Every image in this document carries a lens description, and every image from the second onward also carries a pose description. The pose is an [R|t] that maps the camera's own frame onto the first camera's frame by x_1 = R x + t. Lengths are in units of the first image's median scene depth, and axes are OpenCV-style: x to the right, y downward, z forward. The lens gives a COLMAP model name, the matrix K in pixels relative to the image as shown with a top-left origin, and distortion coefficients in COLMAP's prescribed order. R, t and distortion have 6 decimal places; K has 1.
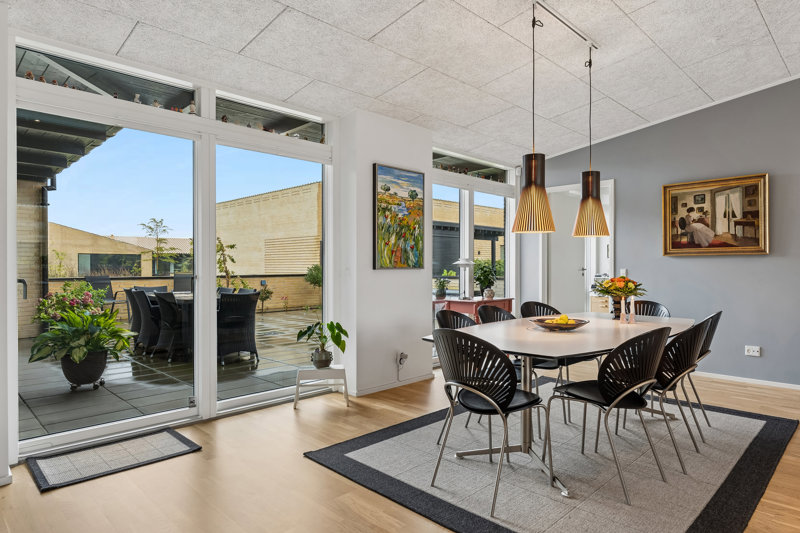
lens RADIAL K [[480.1, 0, 400.1], [0, 480.1, 266.9], [0, 0, 1]] dist [0.003276, 0.000124]
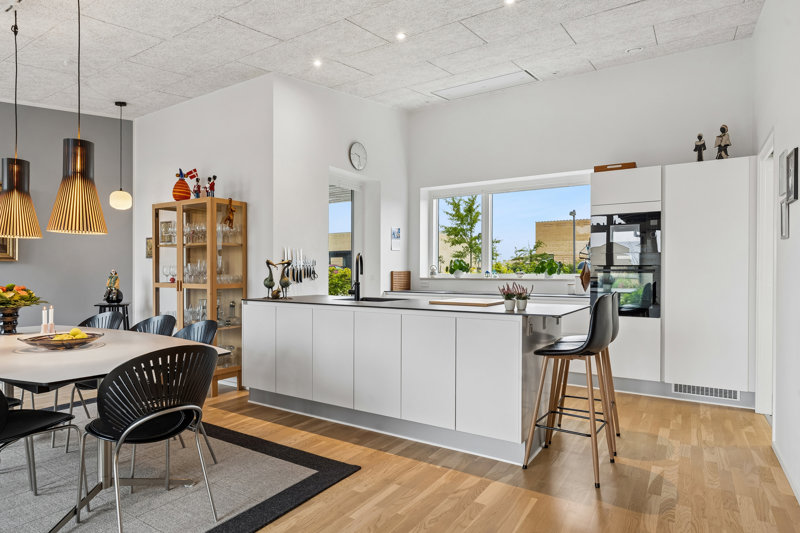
lens RADIAL K [[455.3, 0, 400.6], [0, 455.3, 270.7], [0, 0, 1]] dist [0.004833, 0.000337]
pose [[-0.216801, 0.002888, 0.976212, -0.344375], [-0.004366, 0.999983, -0.003928, -0.004627], [-0.976206, -0.005114, -0.216784, 0.339242]]
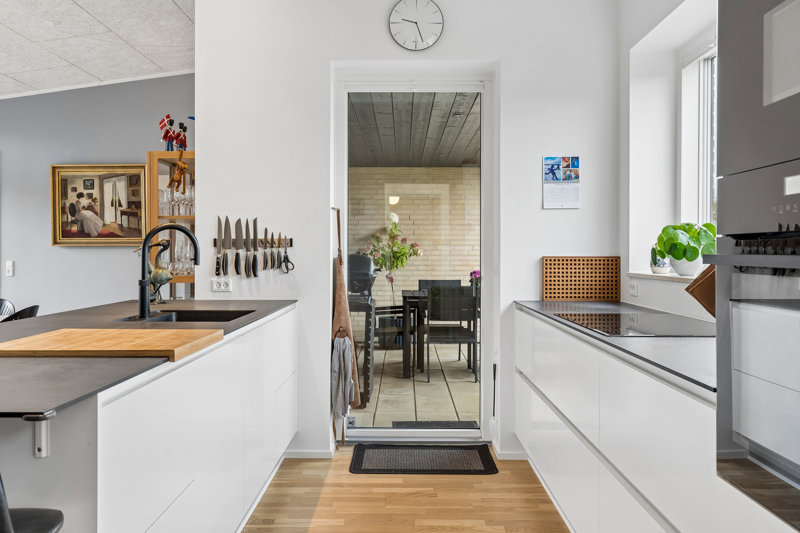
lens RADIAL K [[656.6, 0, 399.7], [0, 656.6, 263.7], [0, 0, 1]] dist [-0.004236, -0.001792]
pose [[0.711599, -0.012053, 0.702483, 0.166983], [-0.000893, 0.999837, 0.018059, -0.013131], [-0.702586, -0.013478, 0.711471, -0.313567]]
